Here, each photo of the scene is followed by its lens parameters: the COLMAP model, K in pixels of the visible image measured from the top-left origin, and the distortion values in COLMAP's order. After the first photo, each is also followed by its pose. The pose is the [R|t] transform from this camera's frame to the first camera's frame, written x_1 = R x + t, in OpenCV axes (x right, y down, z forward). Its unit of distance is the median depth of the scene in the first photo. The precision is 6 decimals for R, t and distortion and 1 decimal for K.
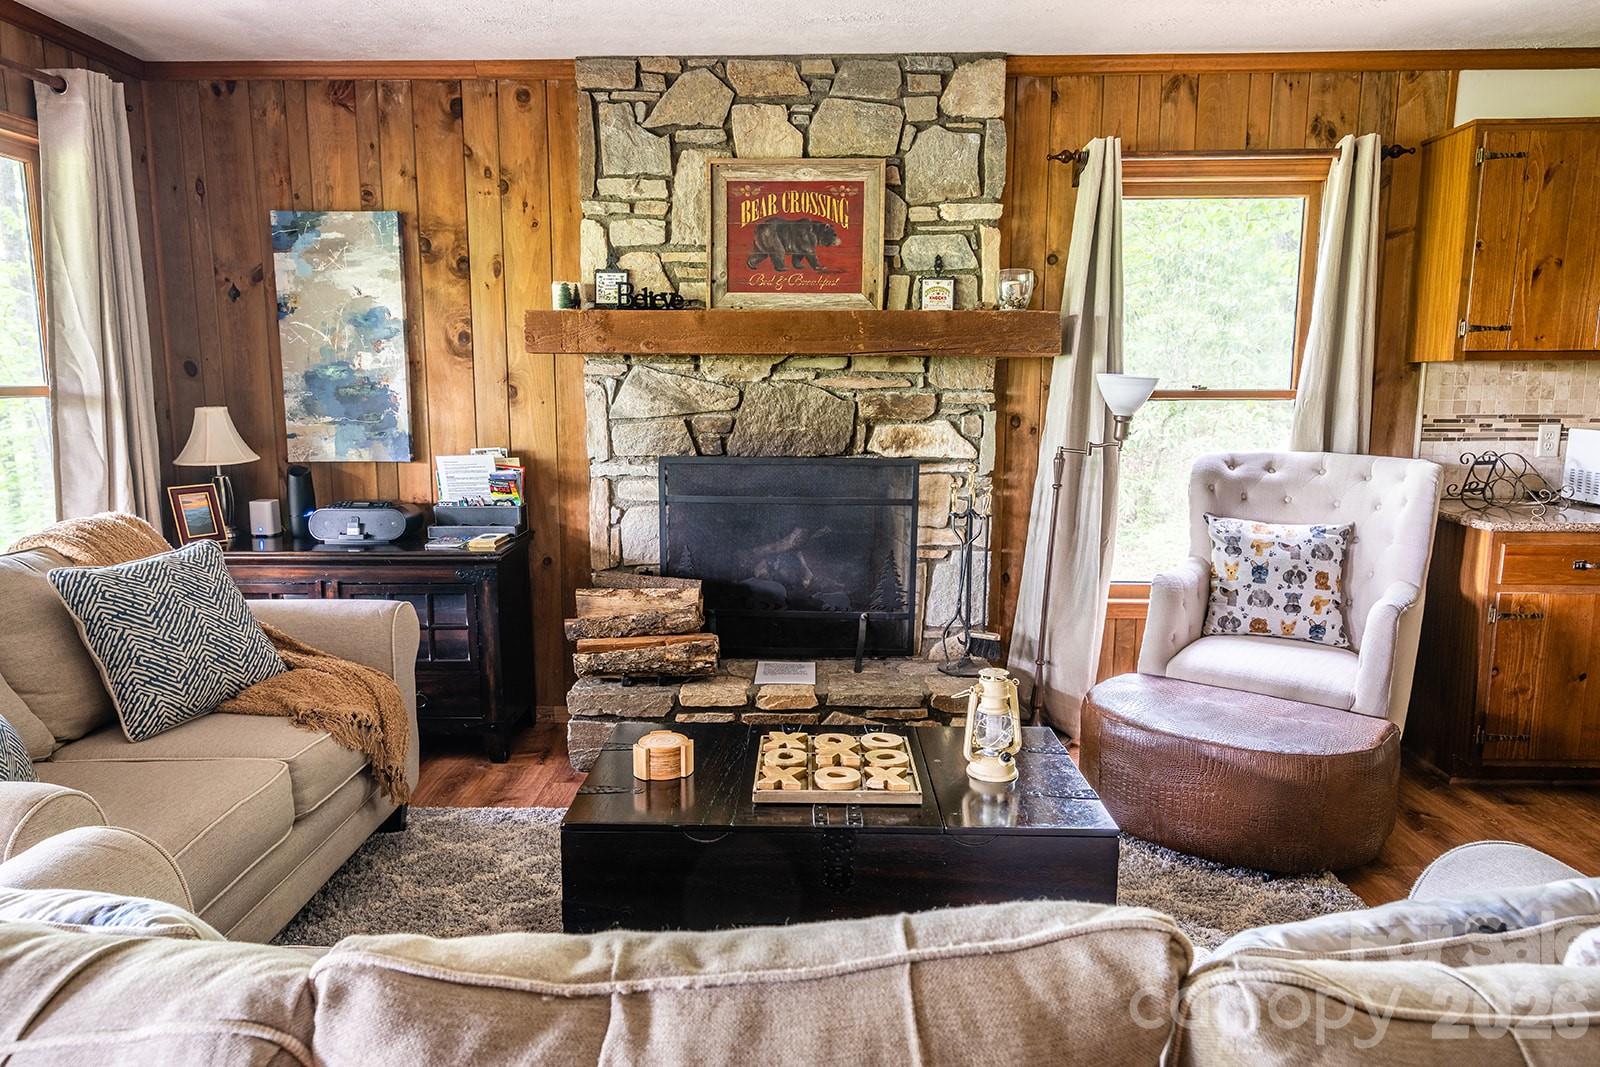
lens RADIAL K [[1042.3, 0, 795.3], [0, 1042.3, 534.5], [0, 0, 1]] dist [0.026854, -0.006582]
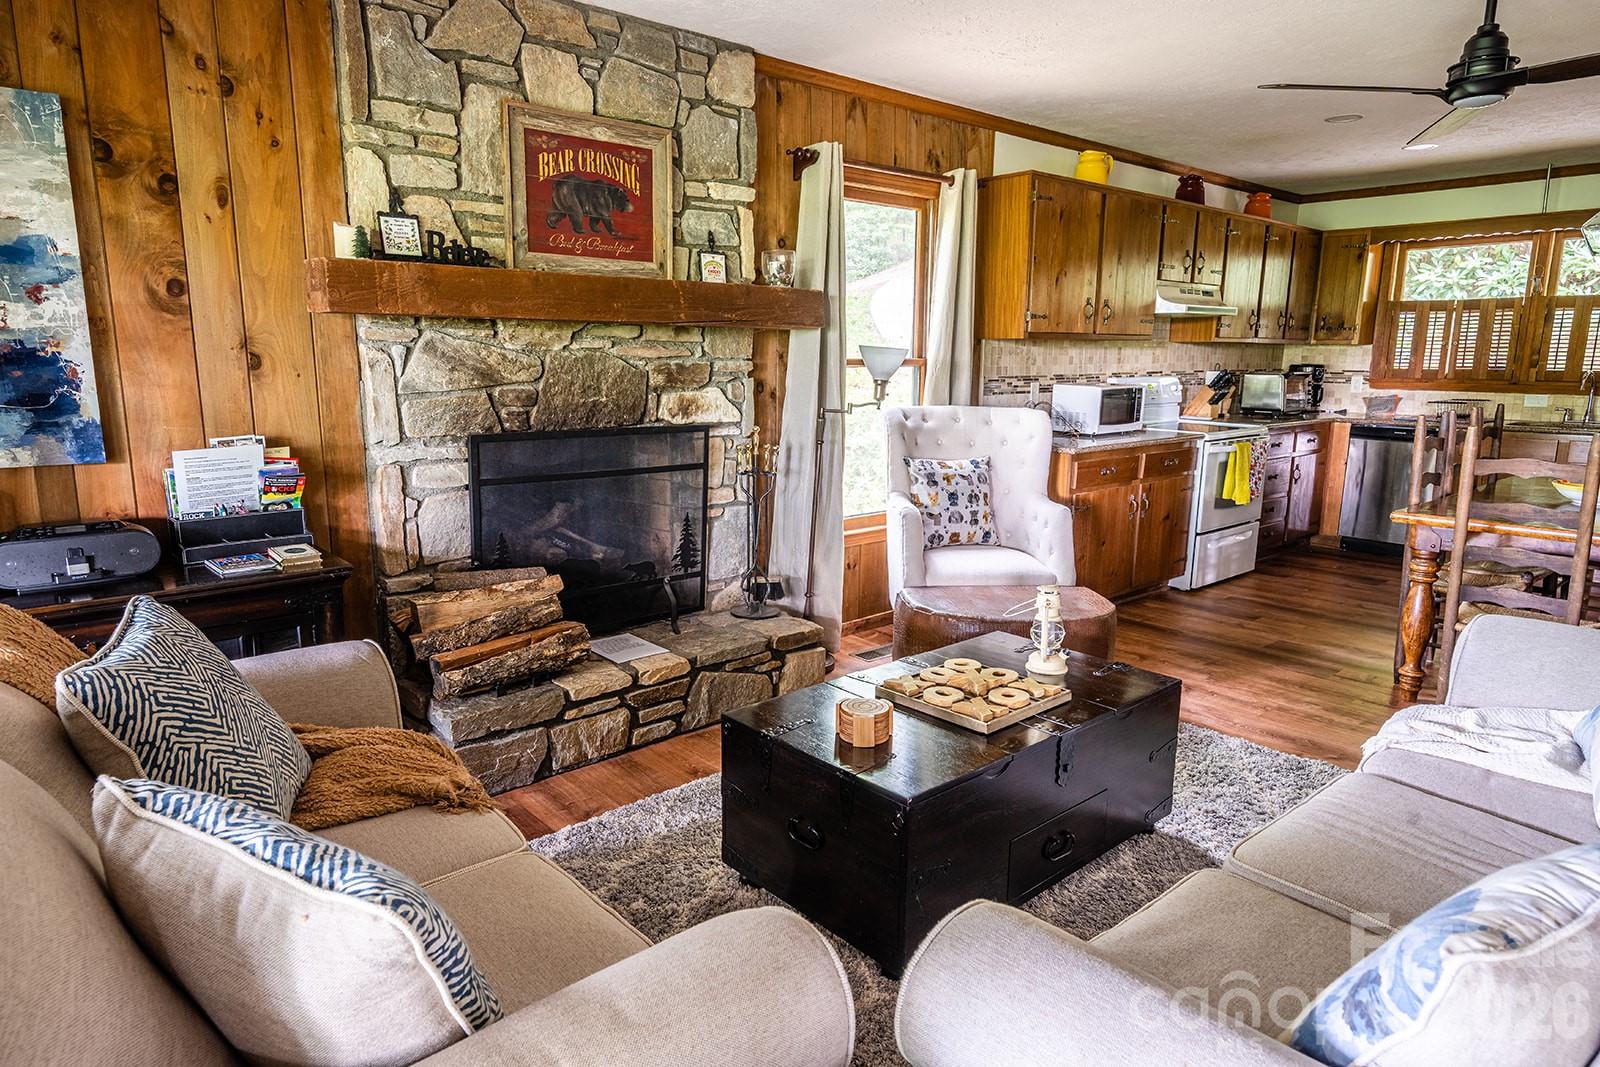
lens RADIAL K [[967.9, 0, 790.7], [0, 967.9, 537.4], [0, 0, 1]] dist [0.012793, -0.002223]
pose [[0.735616, -0.124645, 0.665833, -0.496325], [0.093765, 0.992199, 0.082149, -0.031856], [-0.670878, 0.002002, 0.741565, 0.217534]]
